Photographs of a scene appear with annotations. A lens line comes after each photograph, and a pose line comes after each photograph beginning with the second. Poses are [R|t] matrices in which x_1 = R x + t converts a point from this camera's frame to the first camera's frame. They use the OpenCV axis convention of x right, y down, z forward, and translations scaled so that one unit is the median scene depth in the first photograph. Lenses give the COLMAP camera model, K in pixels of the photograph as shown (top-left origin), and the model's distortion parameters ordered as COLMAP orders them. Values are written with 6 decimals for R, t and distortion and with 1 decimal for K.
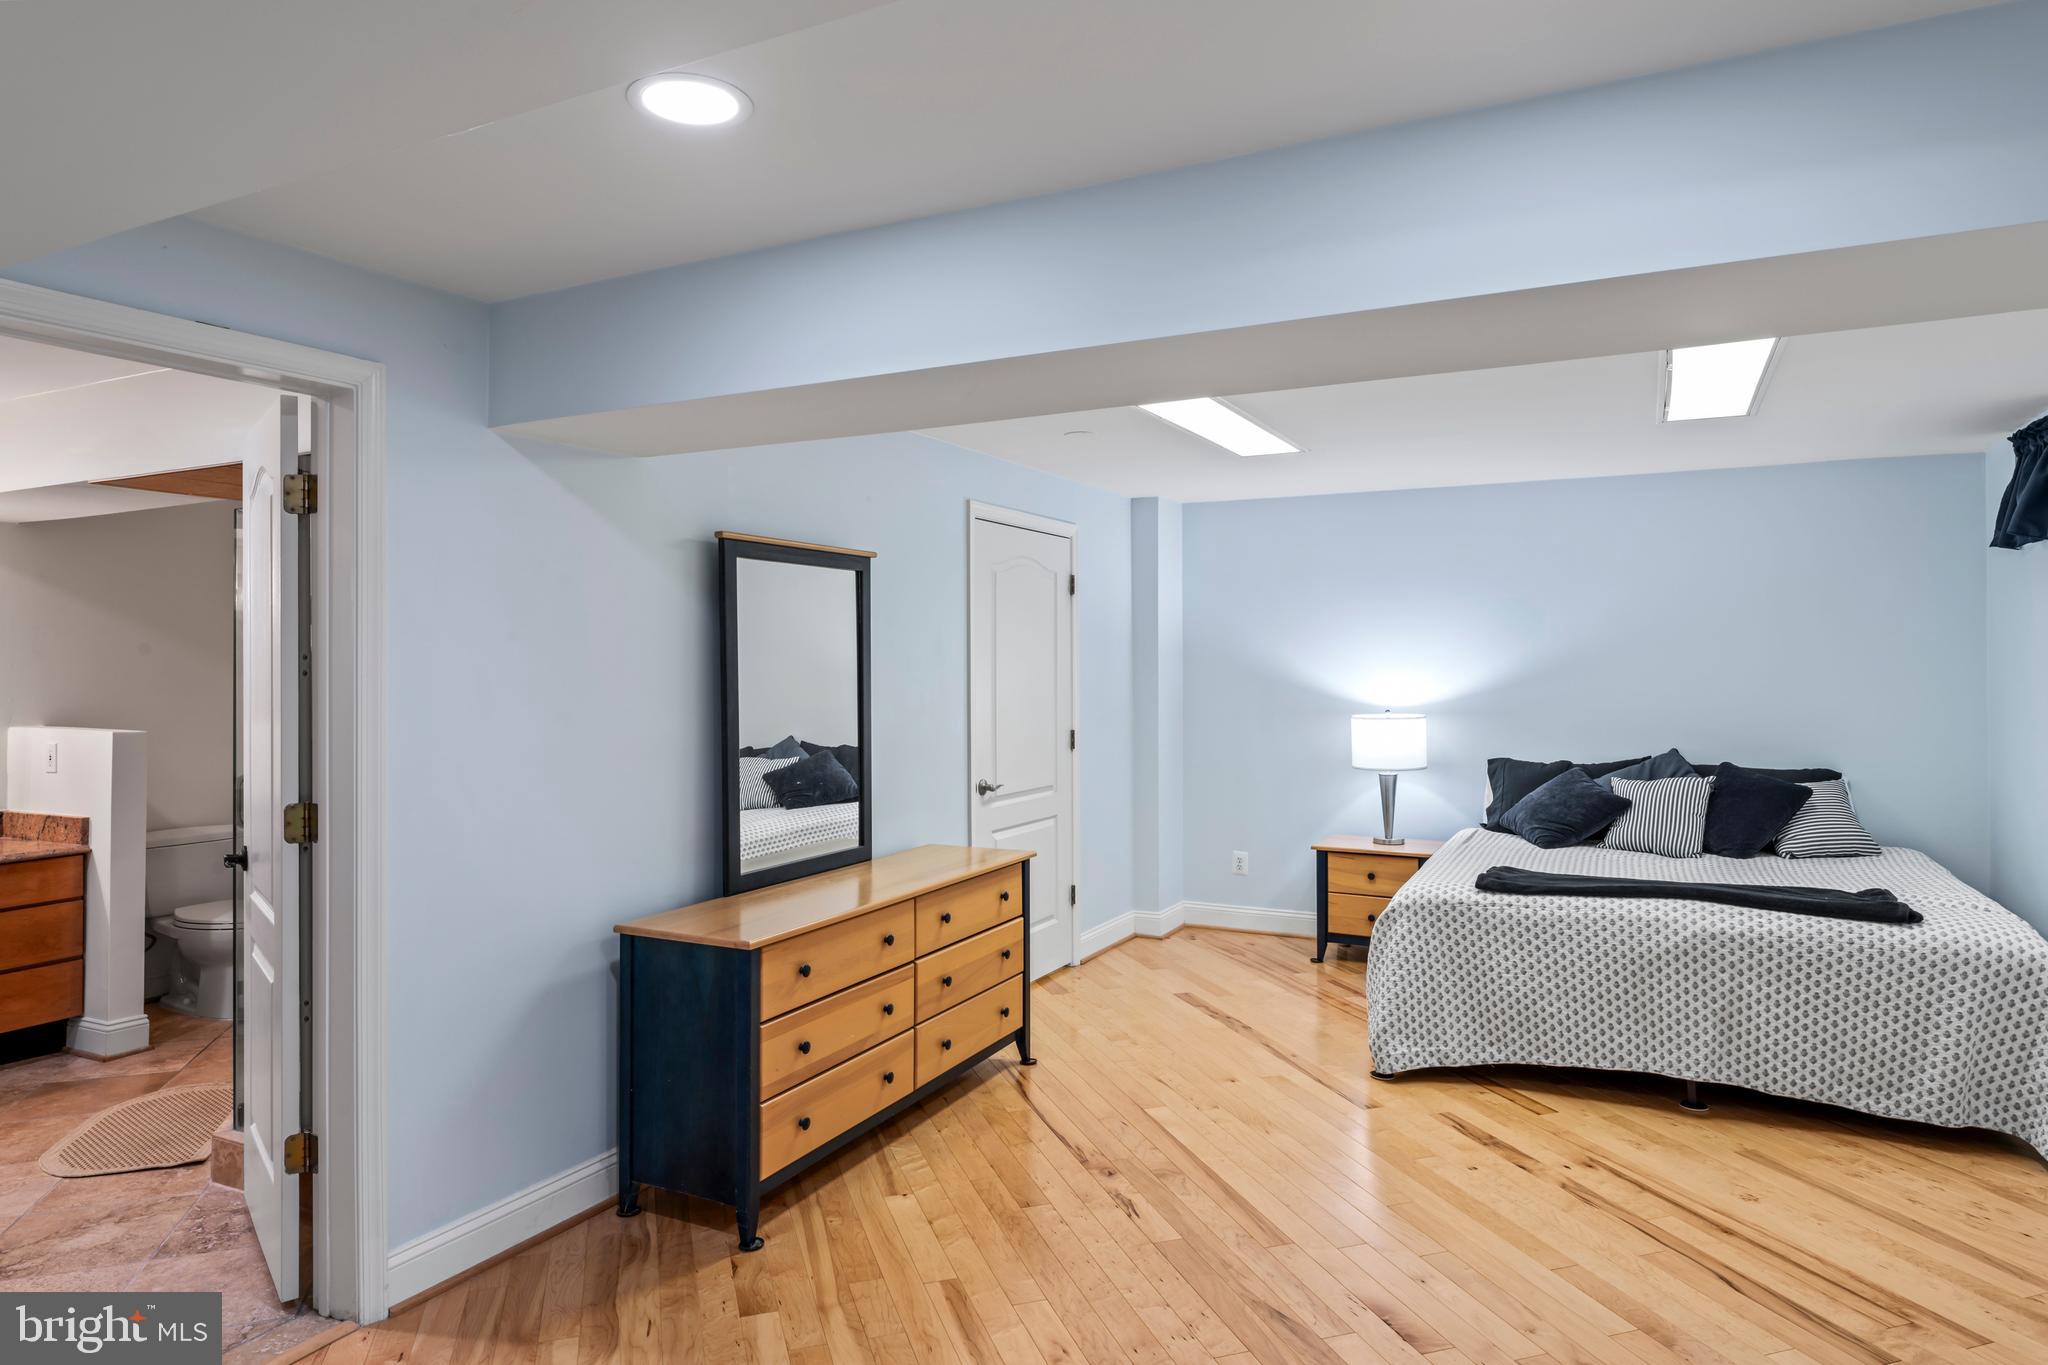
lens RADIAL K [[1169.8, 0, 1024.0], [0, 1169.8, 674.2], [0, 0, 1]] dist [0.013877, -0.002017]
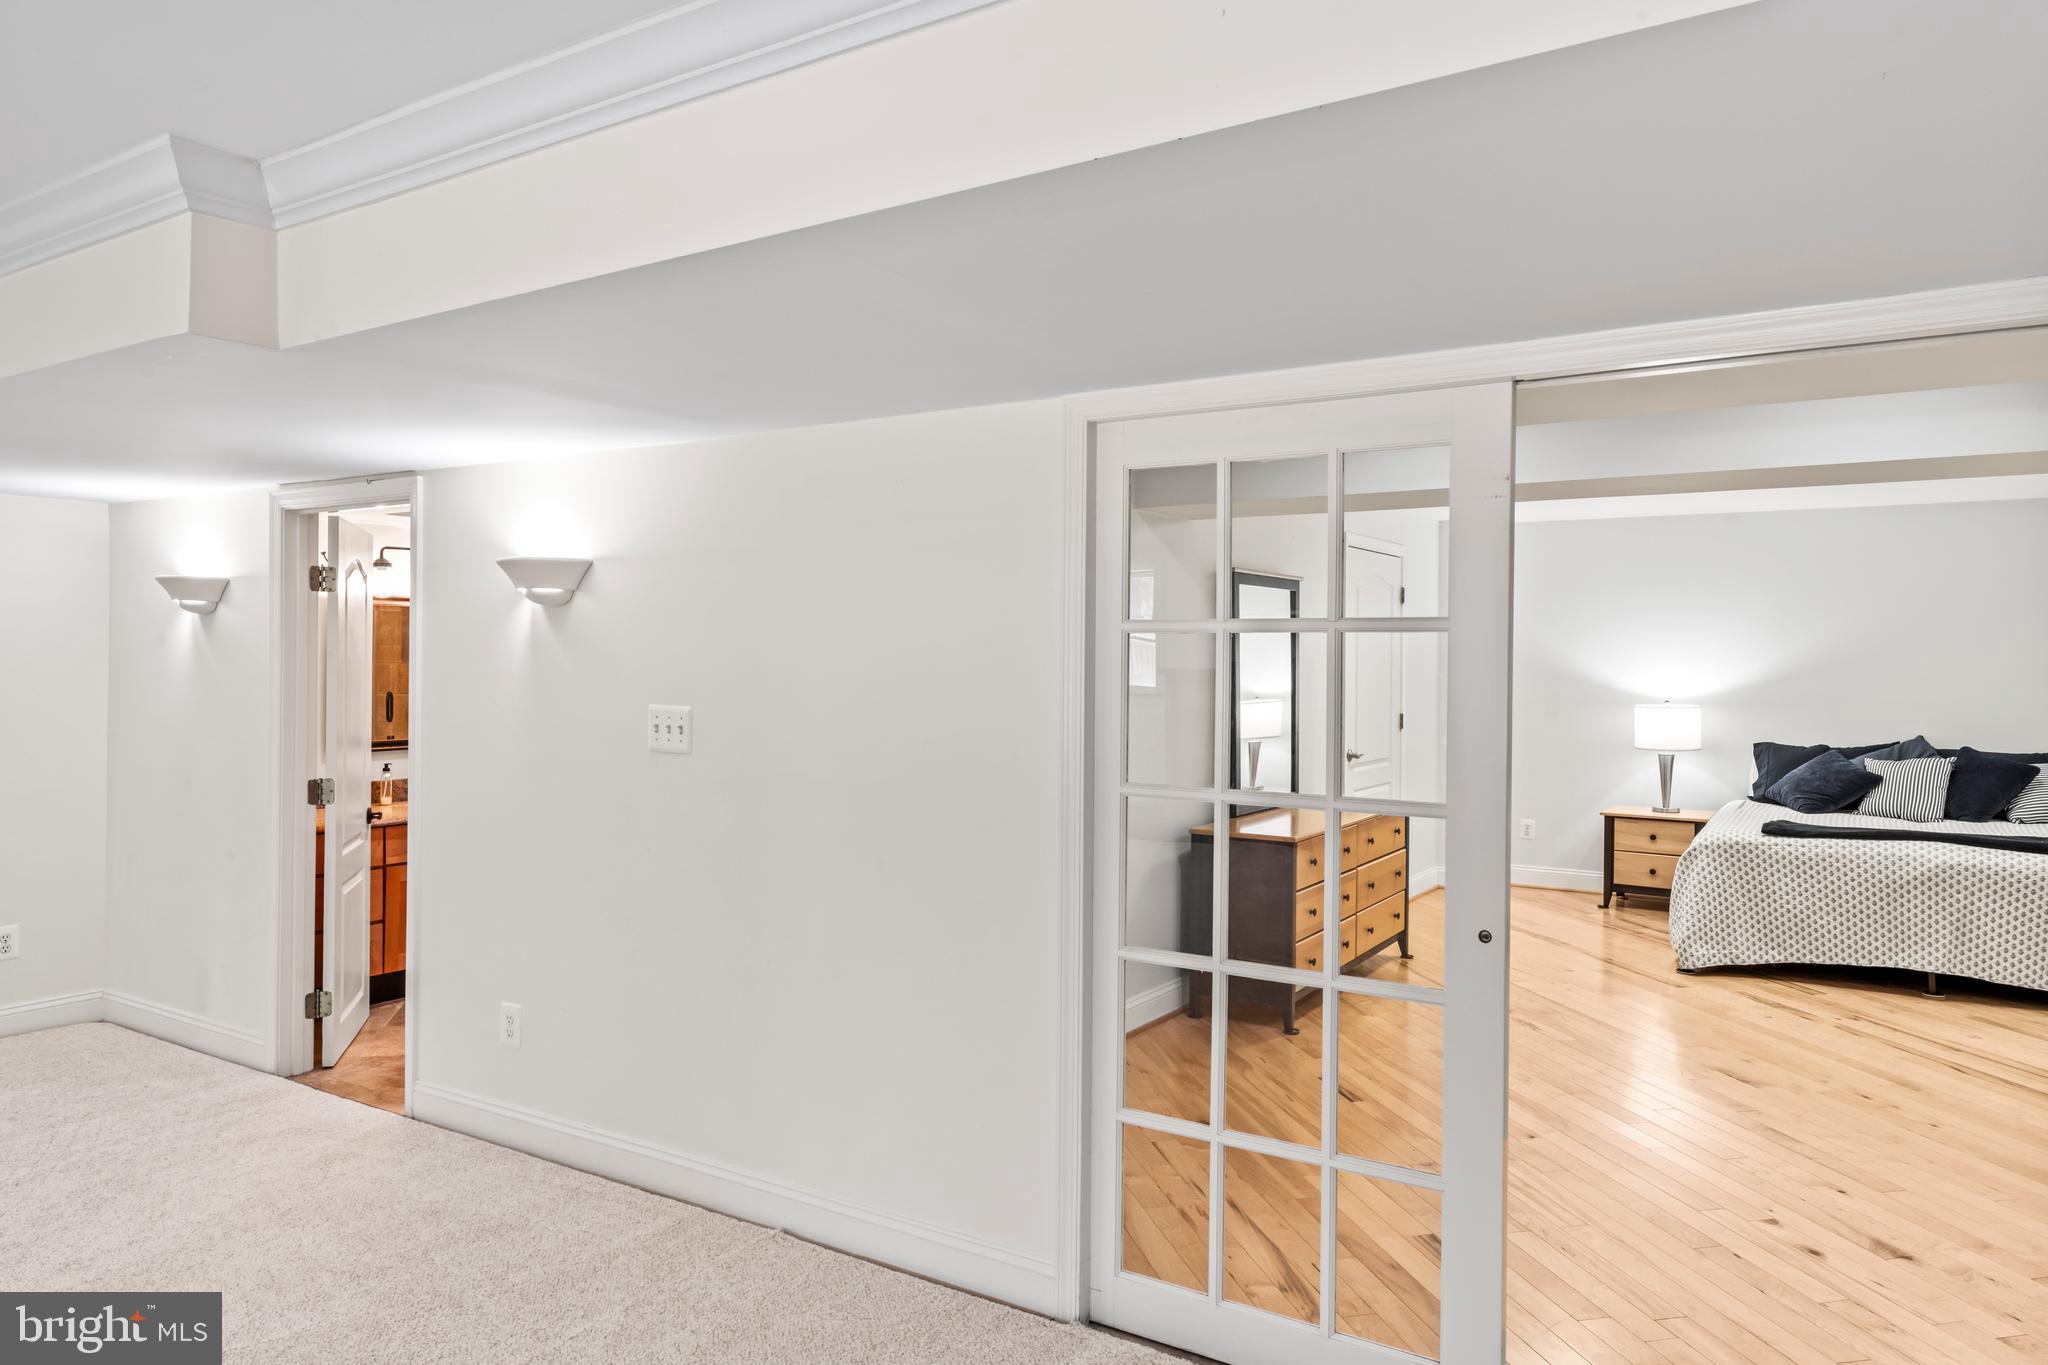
lens RADIAL K [[1307.1, 0, 1032.8], [0, 1307.1, 683.7], [0, 0, 1]] dist [0.021730, 0.000687]
pose [[0.996700, 0.012274, -0.080239, -0.319509], [-0.011191, 0.999840, 0.013932, 0.002107], [0.080397, -0.012988, 0.996678, -0.548823]]
